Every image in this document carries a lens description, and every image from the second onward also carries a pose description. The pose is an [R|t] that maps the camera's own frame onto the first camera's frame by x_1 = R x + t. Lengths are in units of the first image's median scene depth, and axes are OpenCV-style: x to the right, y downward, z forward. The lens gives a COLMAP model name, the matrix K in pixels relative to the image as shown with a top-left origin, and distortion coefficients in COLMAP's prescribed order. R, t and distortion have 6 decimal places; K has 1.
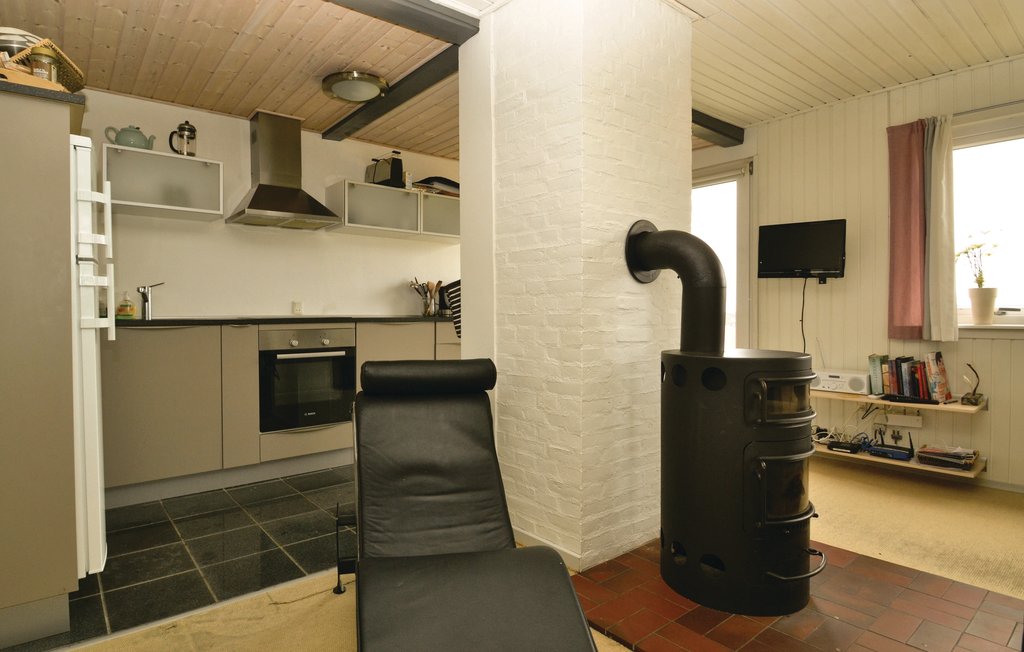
lens RADIAL K [[602.4, 0, 511.6], [0, 602.4, 327.2], [0, 0, 1]] dist [-0.010223, -0.003400]
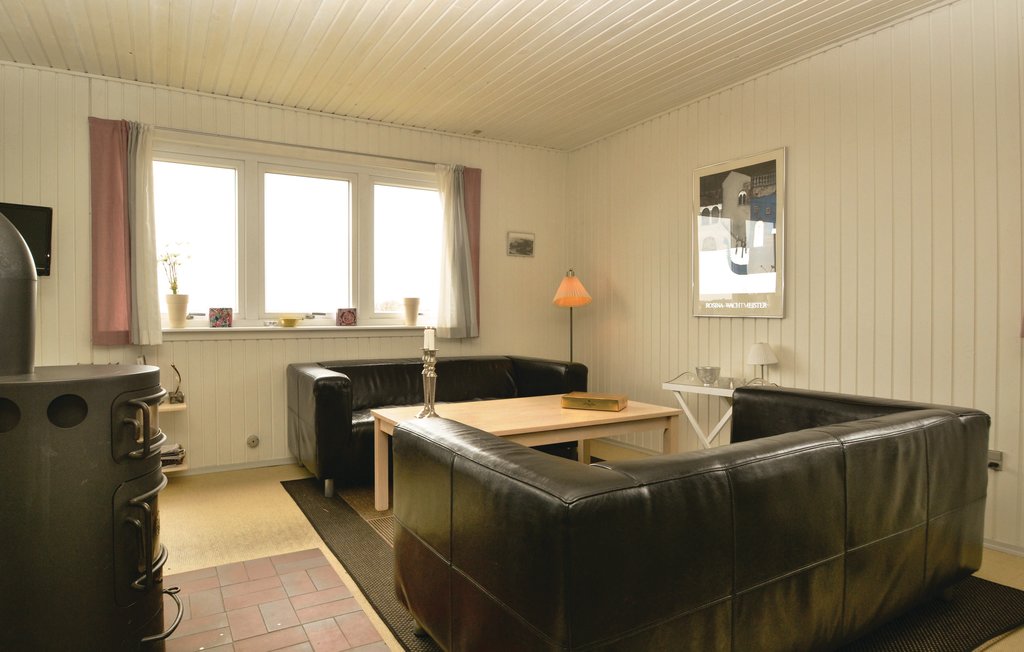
lens RADIAL K [[586.4, 0, 510.9], [0, 586.4, 321.2], [0, 0, 1]] dist [0.008433, 0.000927]
pose [[0.179205, -0.007387, 0.983784, -0.158194], [0.021306, 0.999766, 0.003626, -0.007716], [-0.983581, 0.020310, 0.179321, 0.210896]]
